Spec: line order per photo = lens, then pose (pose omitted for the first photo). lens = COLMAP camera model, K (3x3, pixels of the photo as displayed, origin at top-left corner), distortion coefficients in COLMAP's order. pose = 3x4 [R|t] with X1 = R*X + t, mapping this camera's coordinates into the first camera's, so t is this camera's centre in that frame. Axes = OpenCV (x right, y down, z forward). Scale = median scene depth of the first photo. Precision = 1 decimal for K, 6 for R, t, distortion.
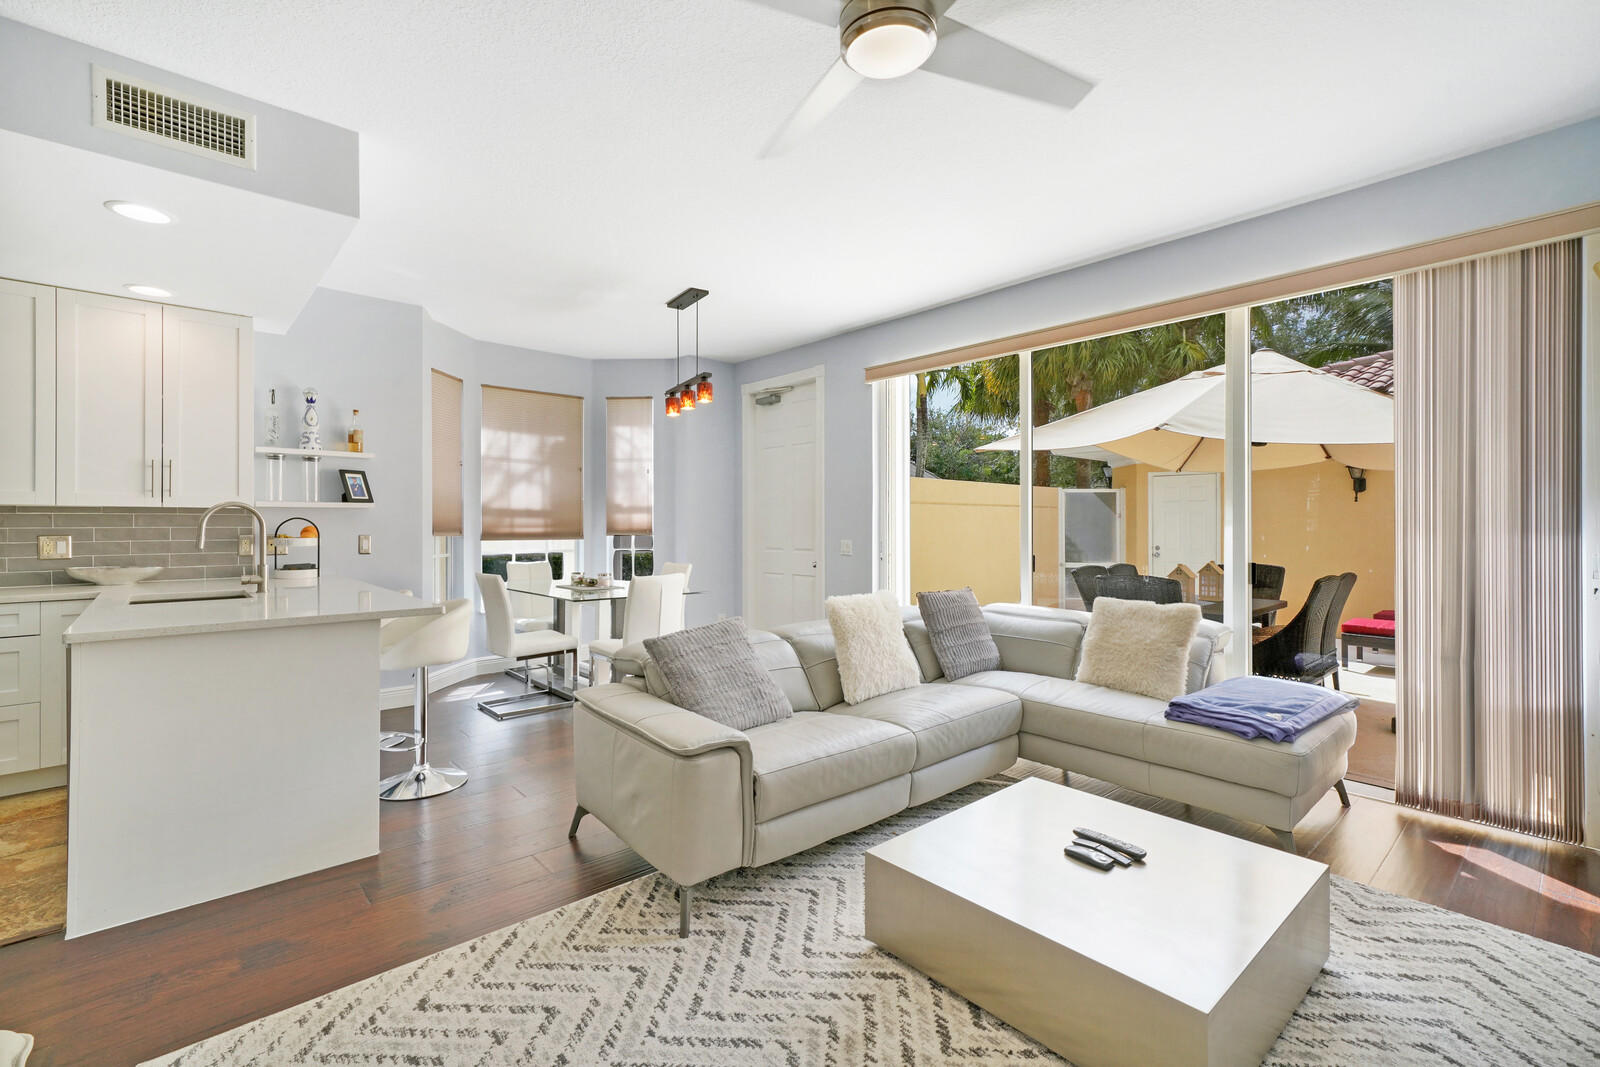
lens RADIAL K [[703.7, 0, 798.3], [0, 703.7, 521.2], [0, 0, 1]] dist [0.003960, 0.000312]
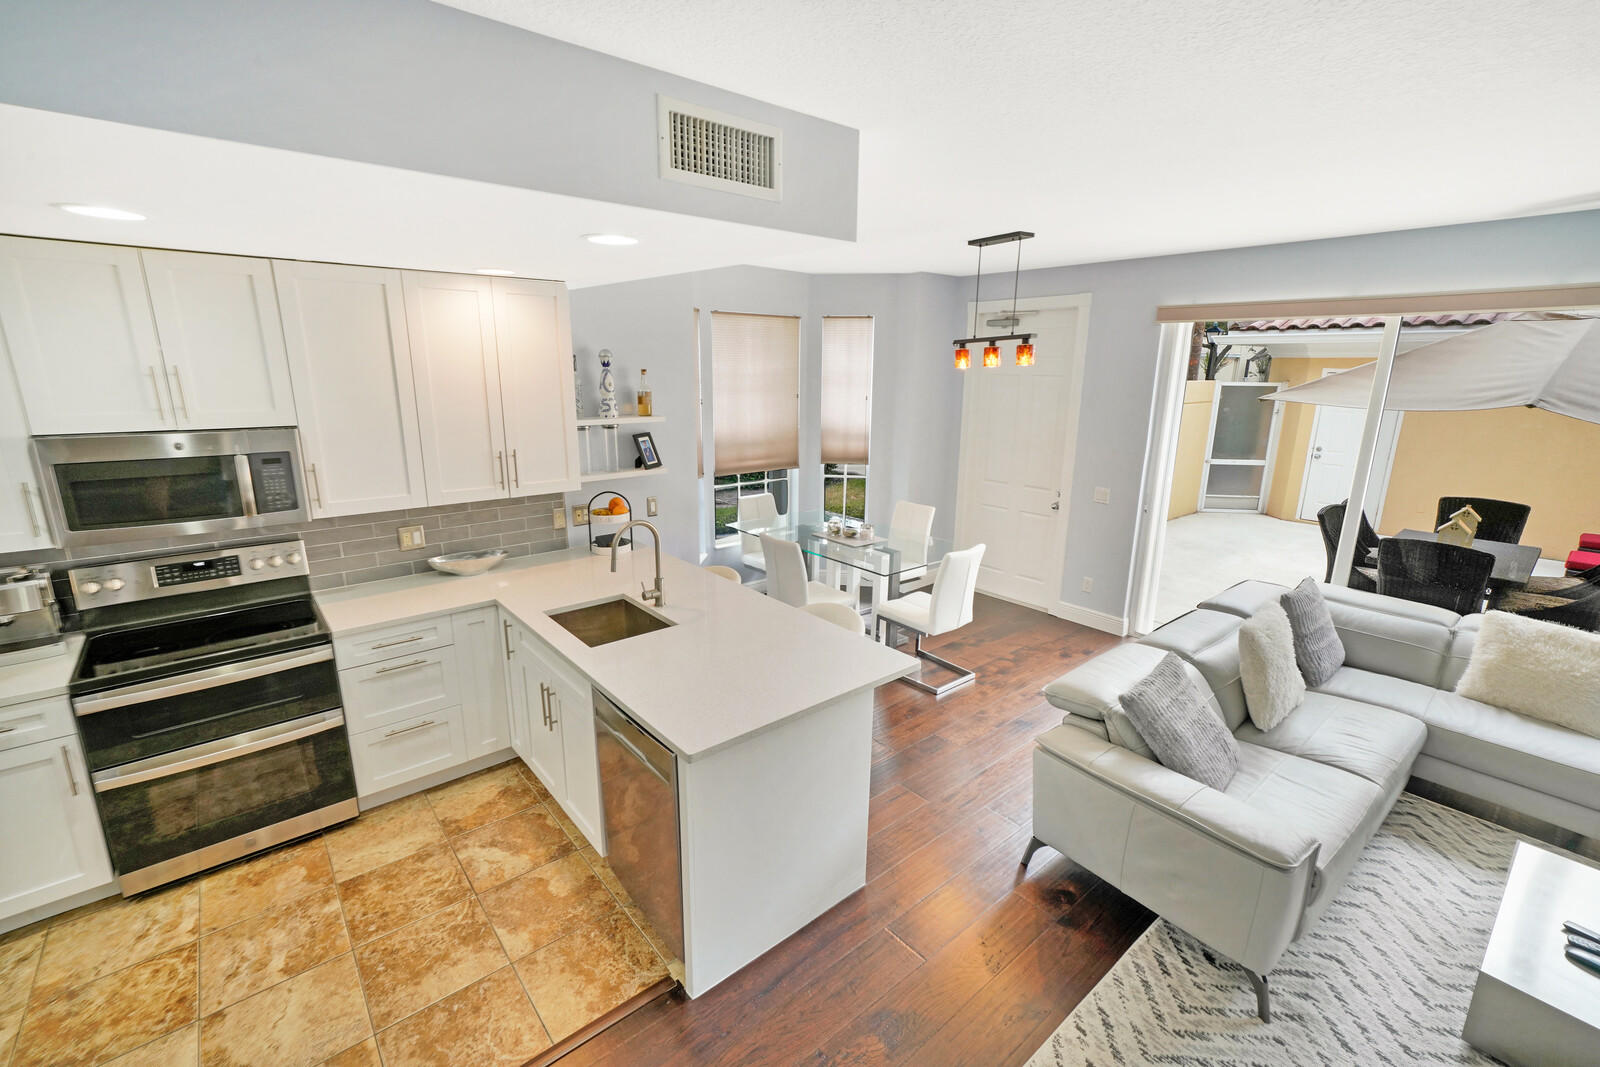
lens RADIAL K [[690.6, 0, 795.4], [0, 690.6, 530.9], [0, 0, 1]] dist [0.008133, 0.000365]
pose [[0.999404, 0.016723, -0.030211, -0.408483], [-0.008880, 0.969944, 0.243166, -0.180807], [0.033370, -0.242753, 0.969514, 0.065113]]
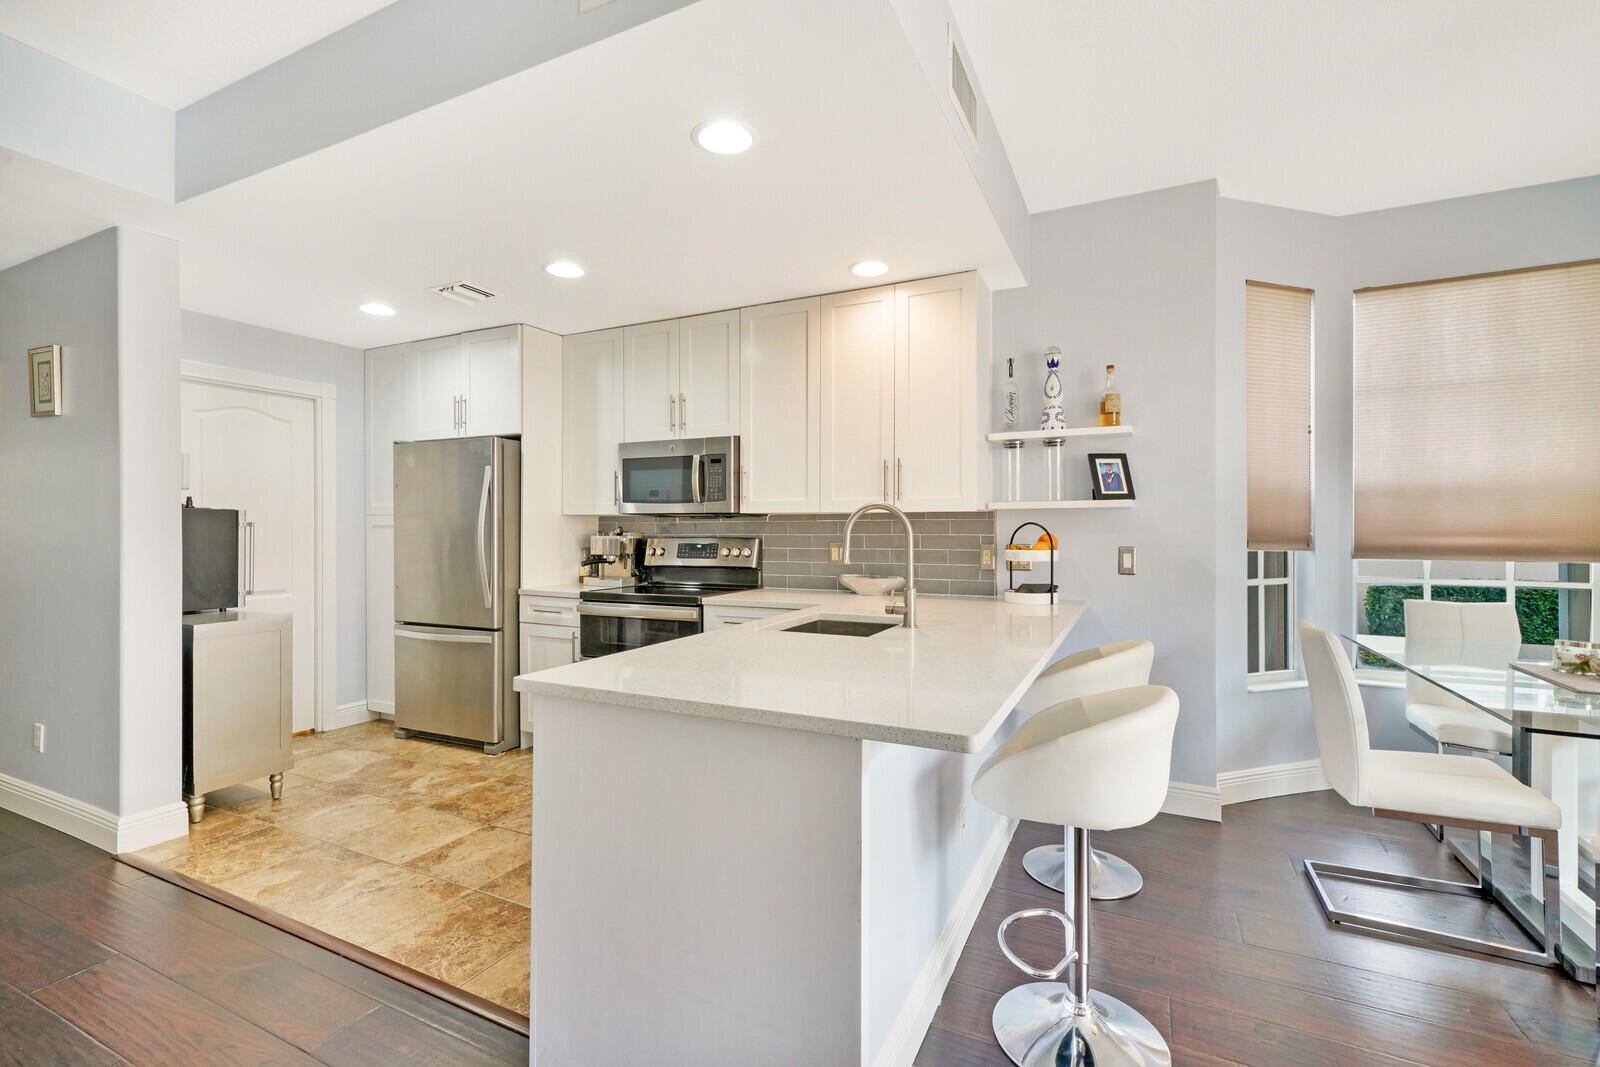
lens RADIAL K [[707.7, 0, 790.1], [0, 707.7, 530.7], [0, 0, 1]] dist [0.004280, 0.000810]
pose [[0.371073, 0.003488, -0.928597, -0.103538], [0.005707, 0.999965, 0.006037, -0.002363], [0.928586, -0.007540, 0.371040, 0.467345]]
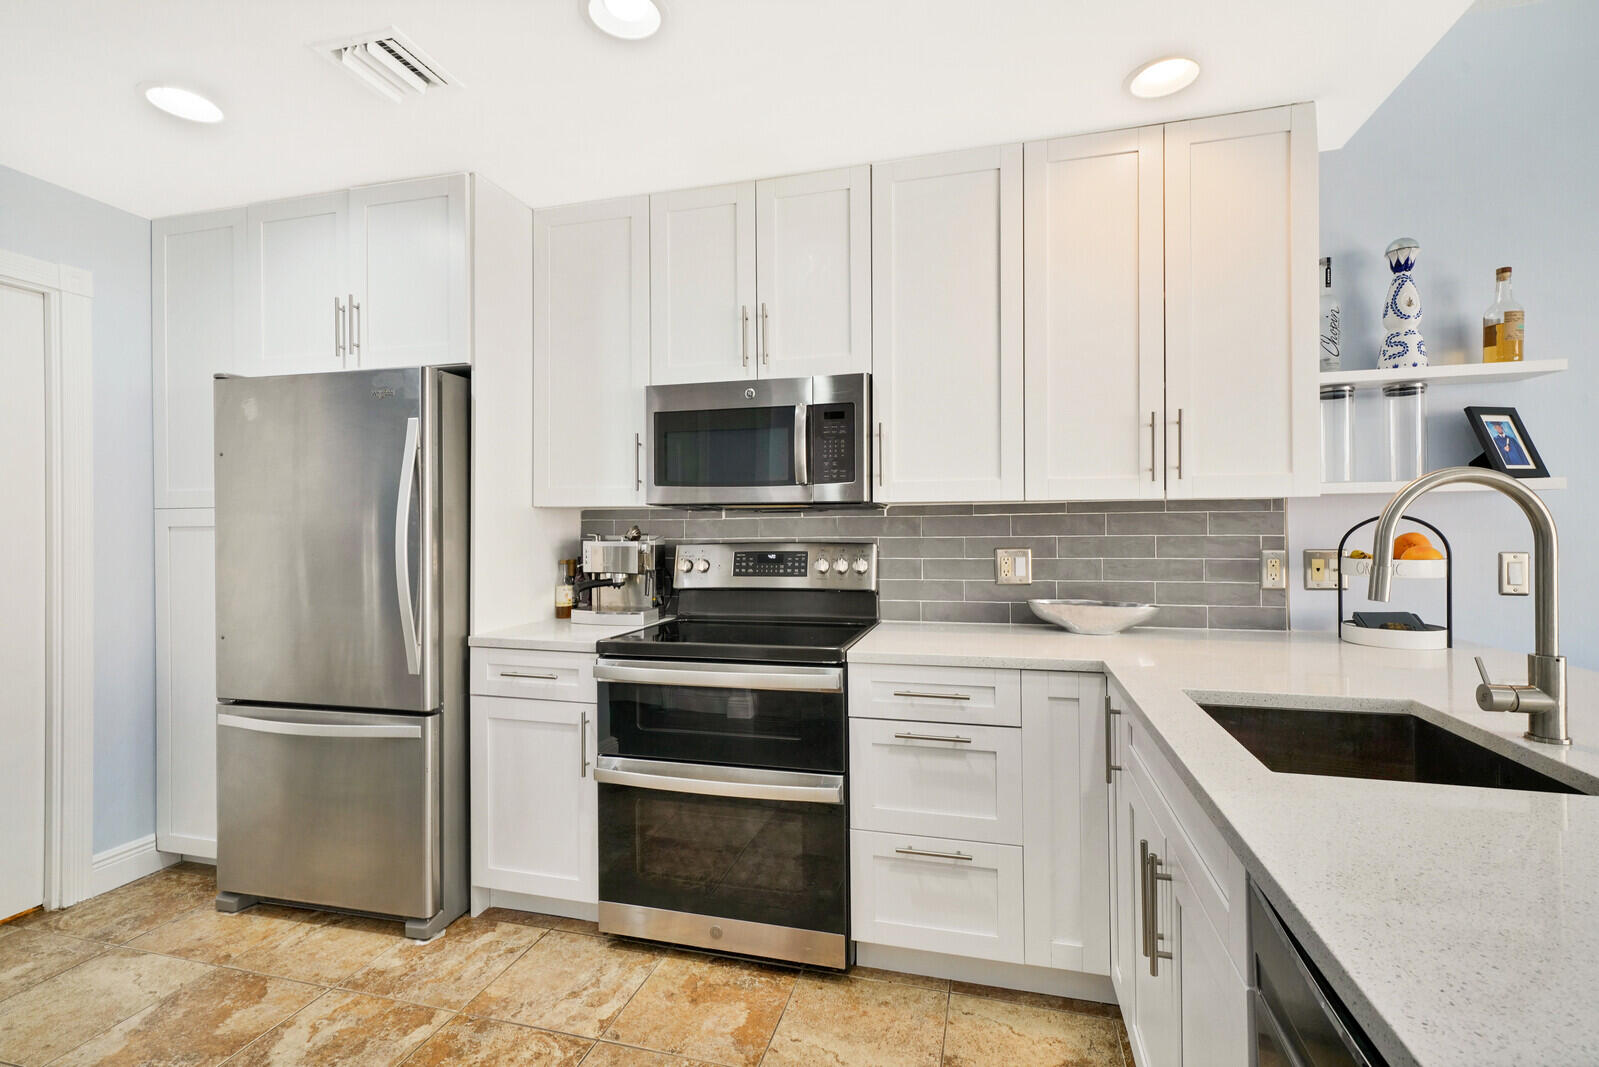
lens RADIAL K [[732.3, 0, 797.4], [0, 732.3, 524.8], [0, 0, 1]] dist [0.005613, 0.001252]
pose [[0.542172, -0.006149, -0.840245, -0.498184], [0.011537, 0.999933, 0.000127, -0.003027], [0.840189, -0.009763, 0.542207, 0.392547]]
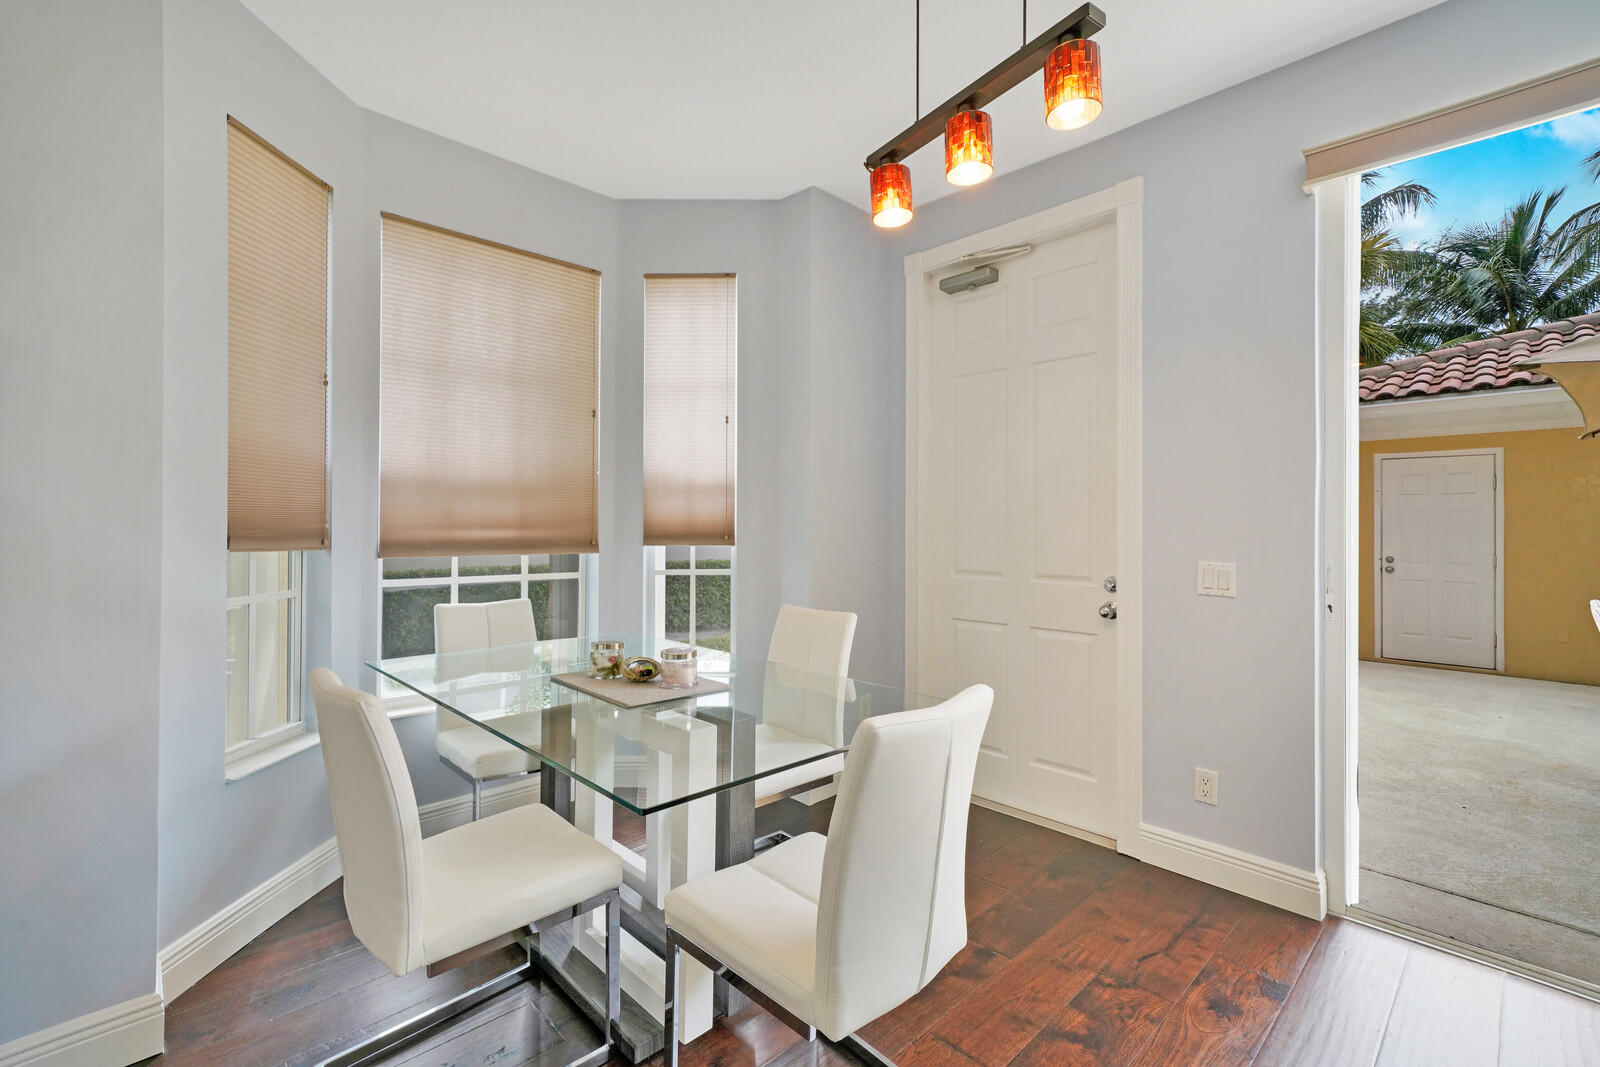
lens RADIAL K [[703.7, 0, 798.3], [0, 703.7, 521.2], [0, 0, 1]] dist [0.003960, 0.000312]
pose [[0.999208, 0.005355, 0.039441, -0.266817], [-0.005401, 0.999985, 0.001049, 0.002549], [-0.039434, -0.001261, 0.999221, 0.720693]]
